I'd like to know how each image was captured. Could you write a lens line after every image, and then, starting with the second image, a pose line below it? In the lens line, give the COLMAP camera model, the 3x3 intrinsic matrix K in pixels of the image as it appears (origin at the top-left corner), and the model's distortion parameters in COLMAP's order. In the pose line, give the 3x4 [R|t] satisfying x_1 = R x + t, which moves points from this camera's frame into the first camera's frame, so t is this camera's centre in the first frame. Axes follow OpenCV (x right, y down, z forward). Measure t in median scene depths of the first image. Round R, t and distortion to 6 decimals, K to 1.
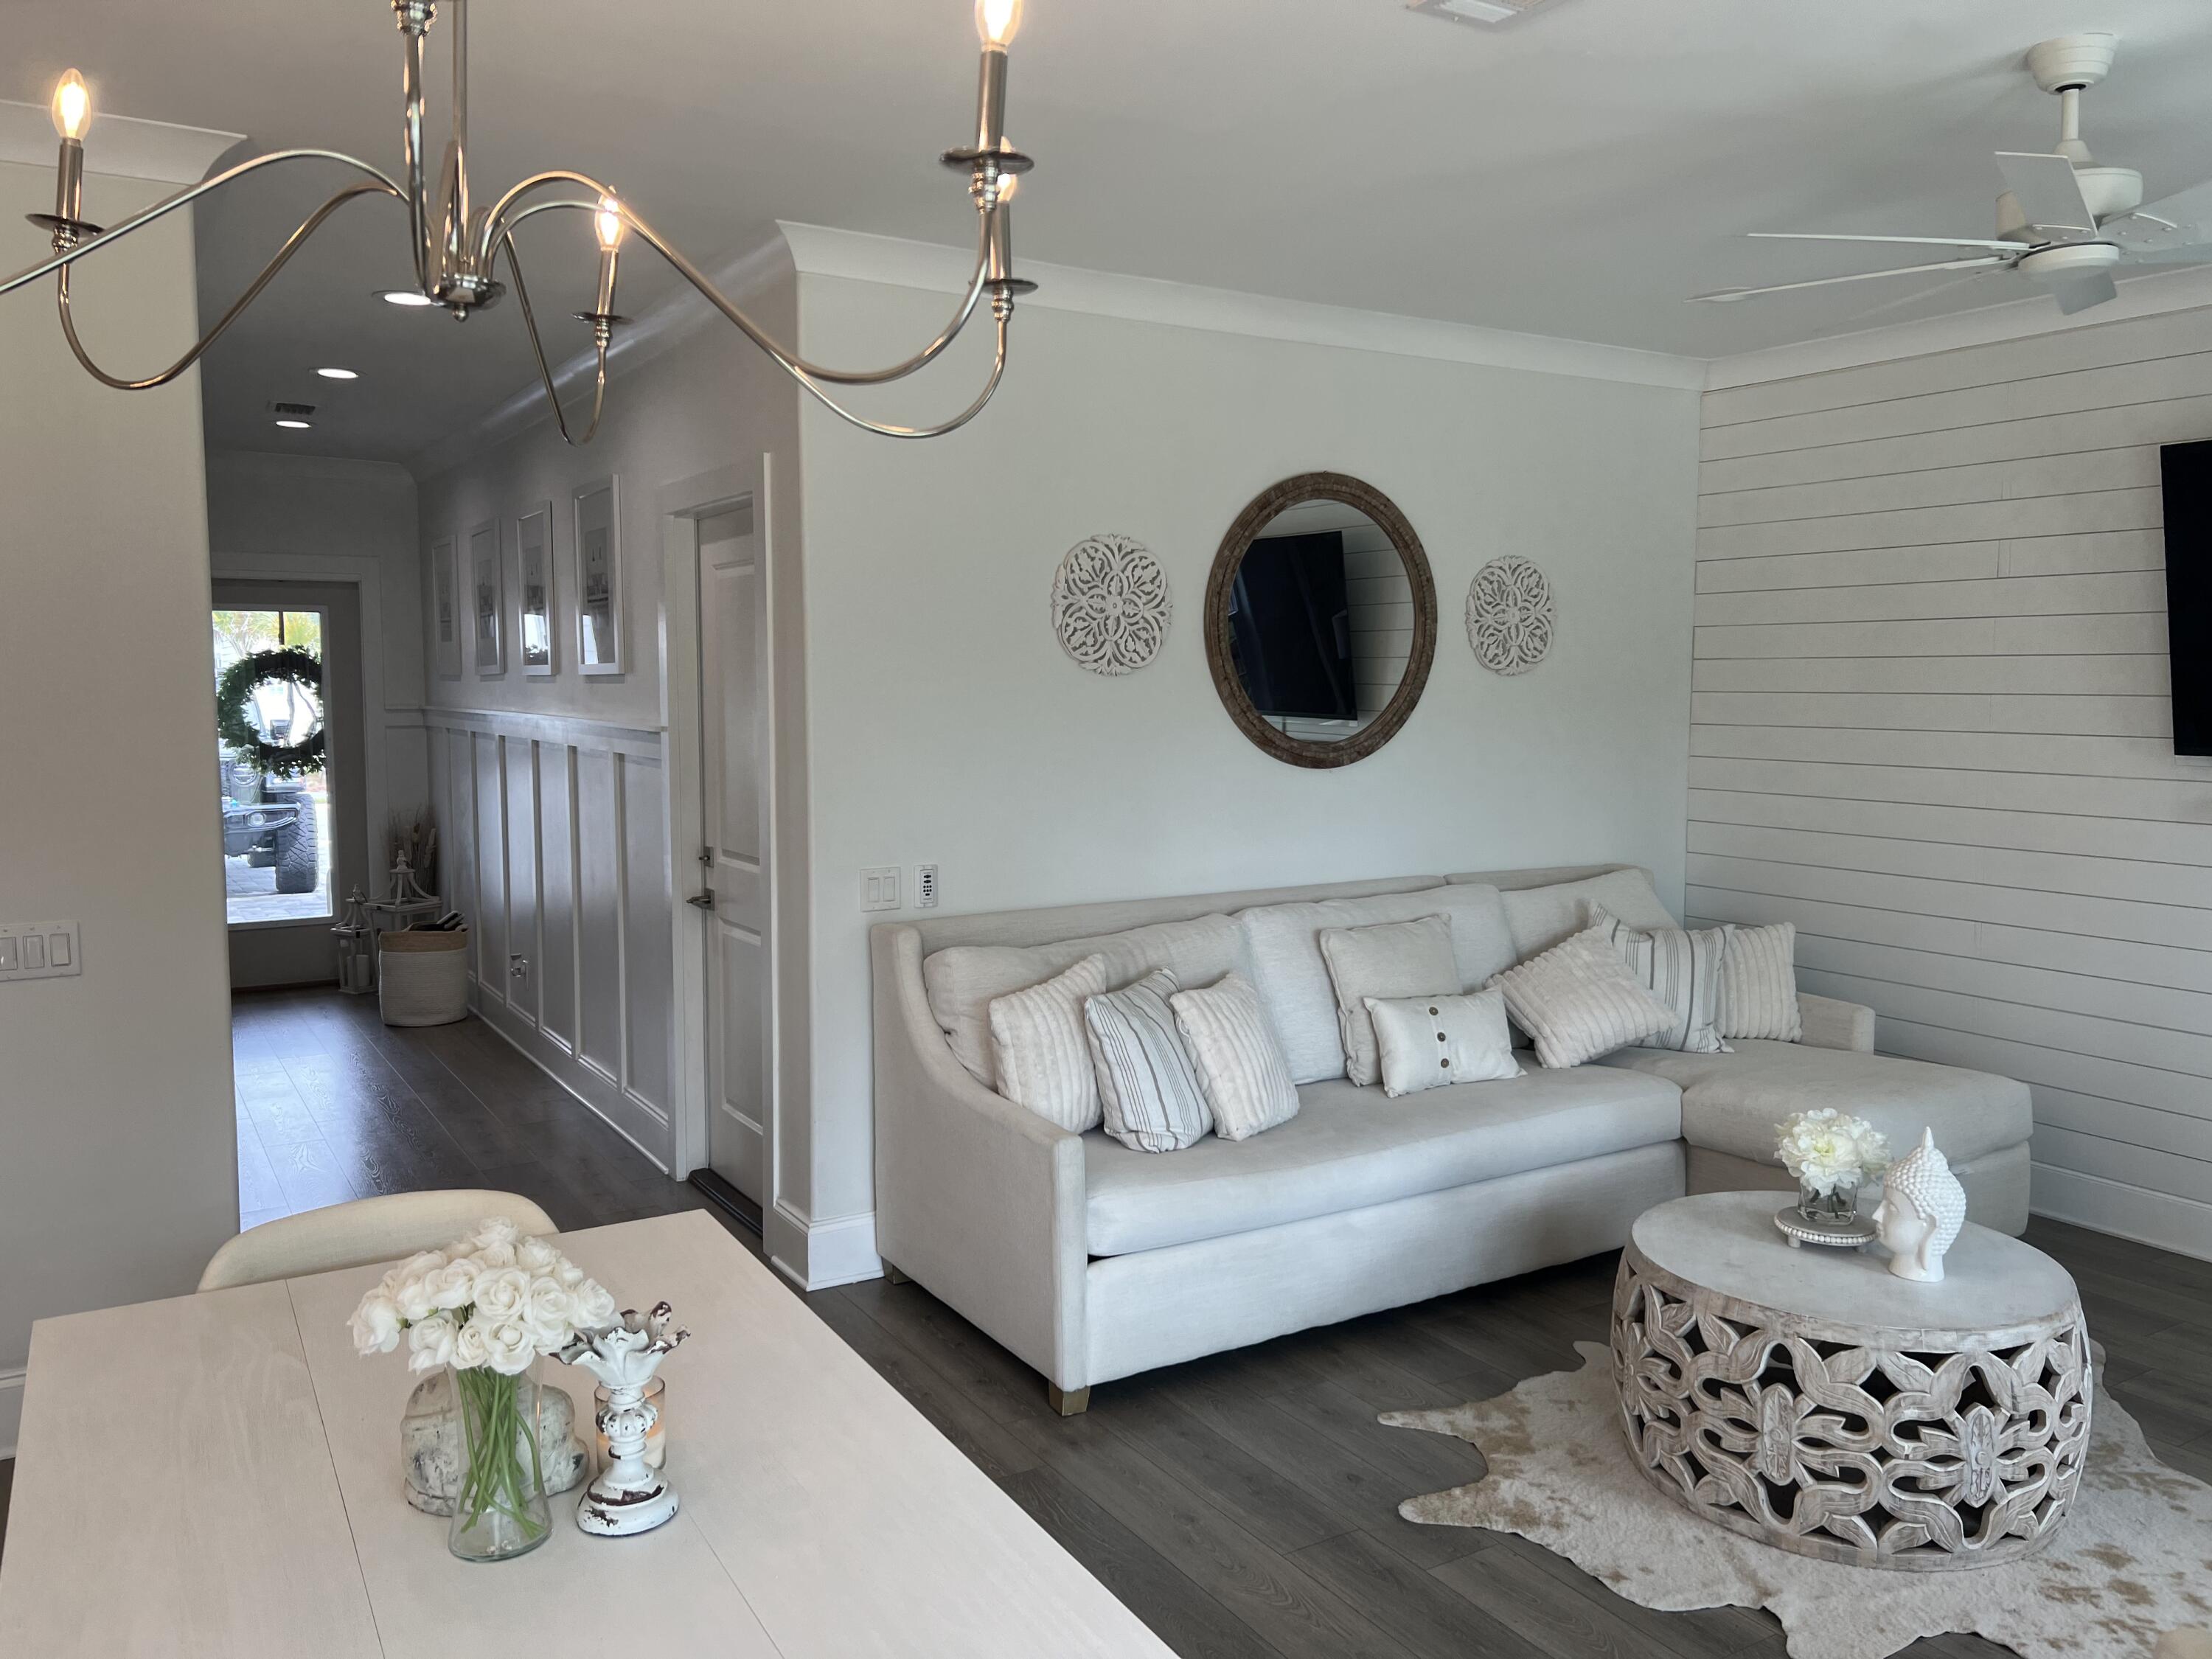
lens RADIAL K [[1653.8, 0, 1158.0], [0, 1653.8, 833.8], [0, 0, 1]] dist [0.065041, -0.104467]
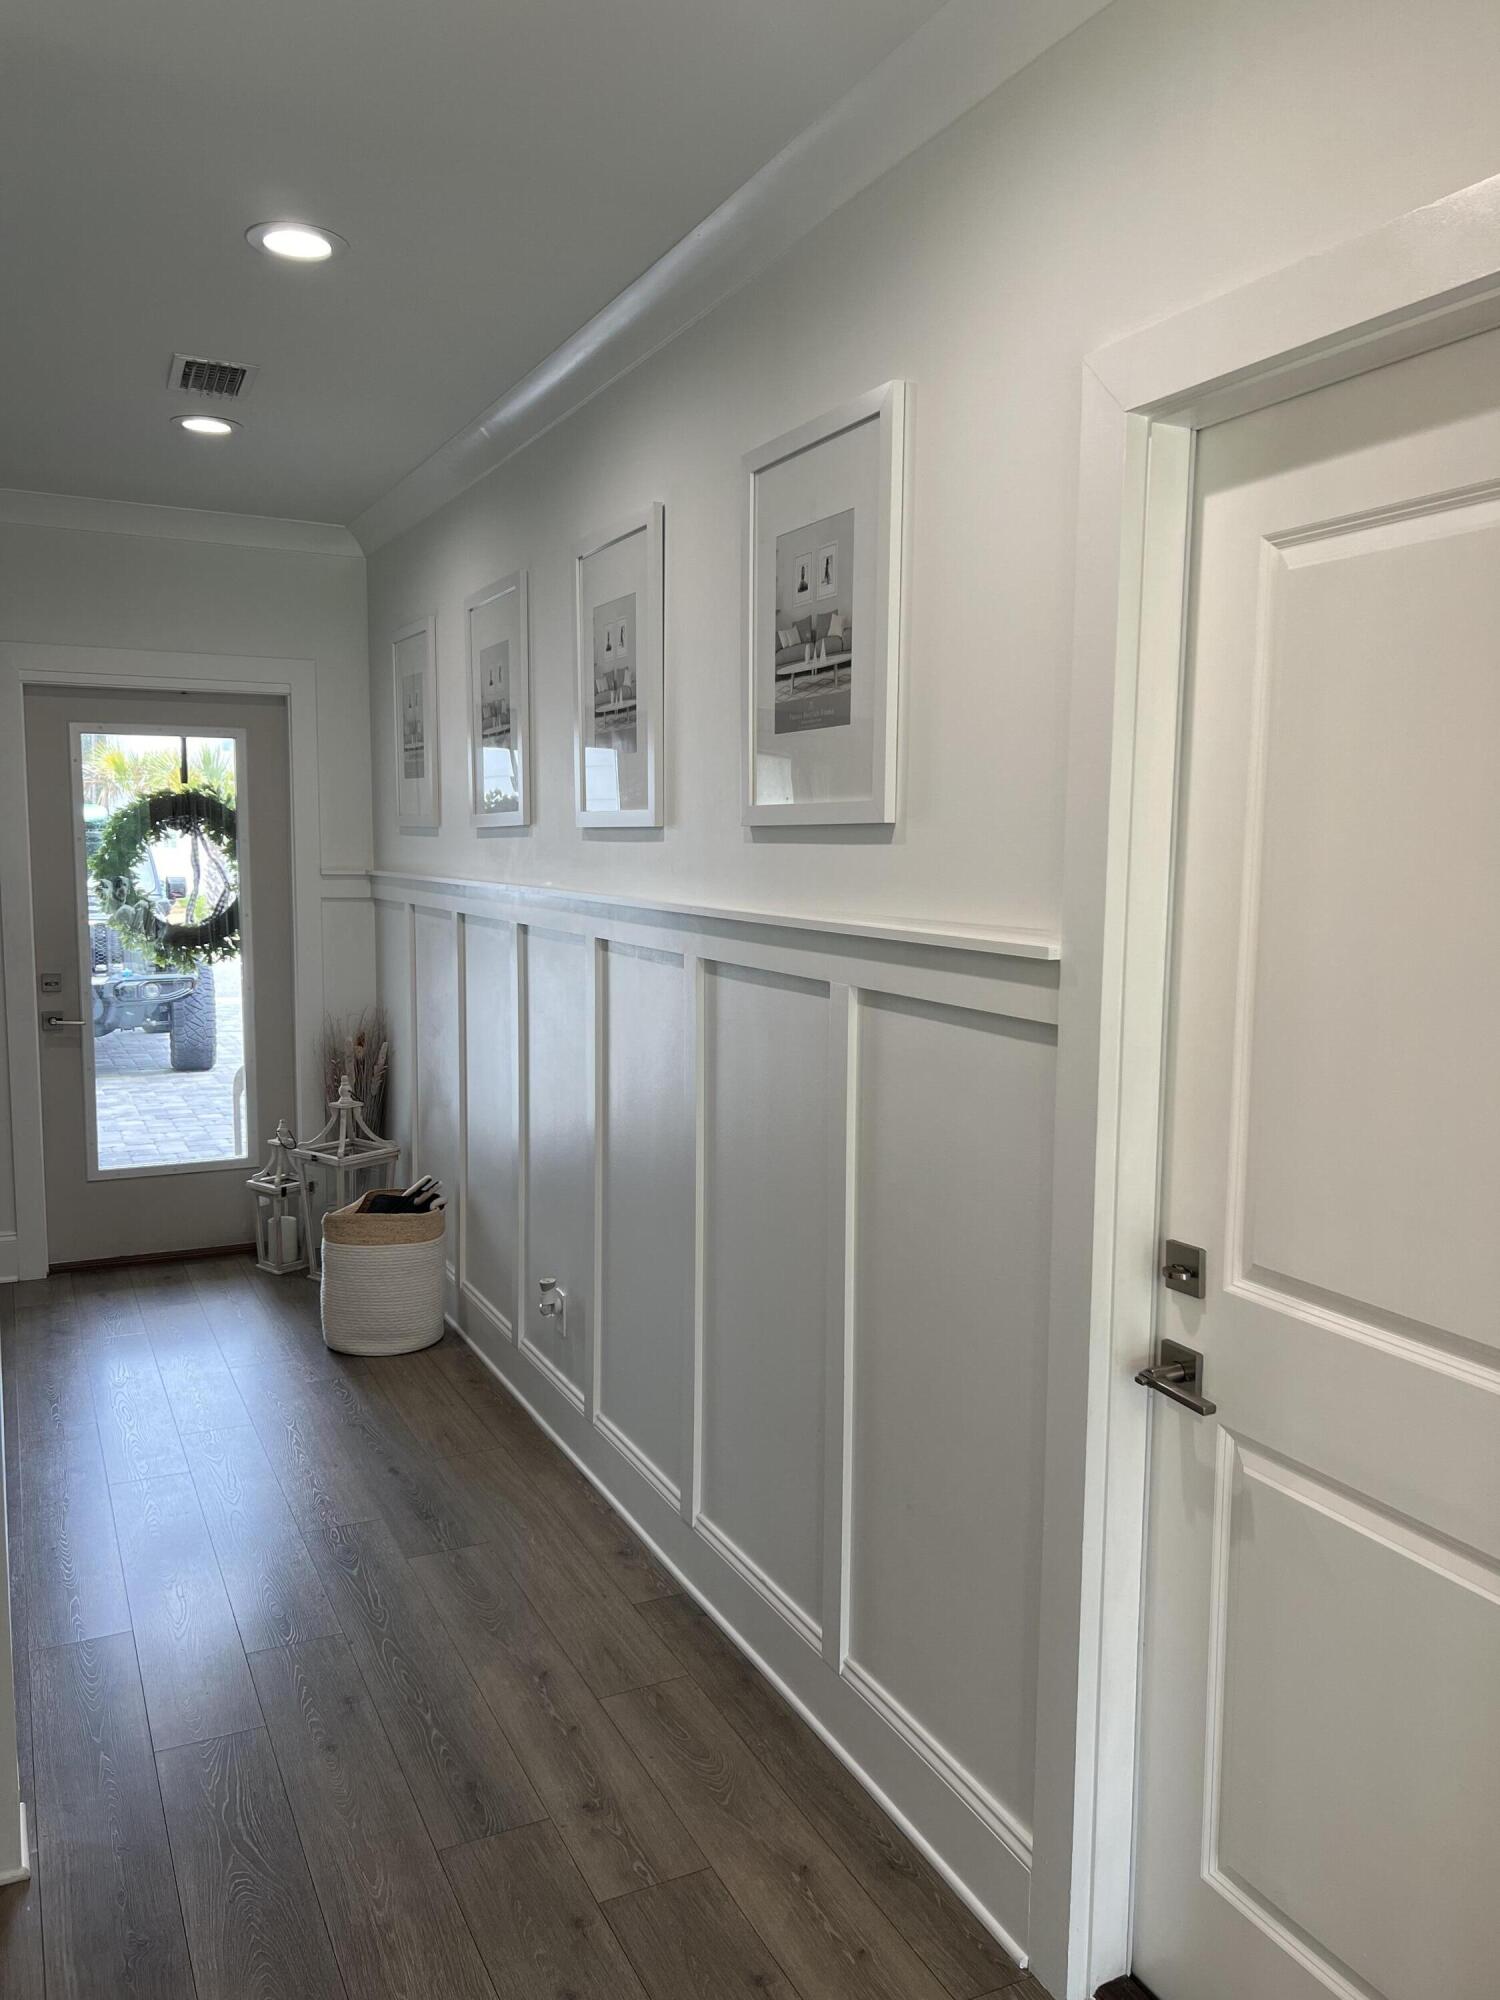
lens RADIAL K [[1495.3, 0, 750.0], [0, 1495.3, 1000.0], [0, 0, 1]] dist [0.065041, -0.104467]
pose [[0.993054, 0.016335, -0.116518, -0.205306], [-0.014352, 0.999738, 0.017835, -0.034902], [0.116779, -0.016038, 0.993028, 0.381984]]
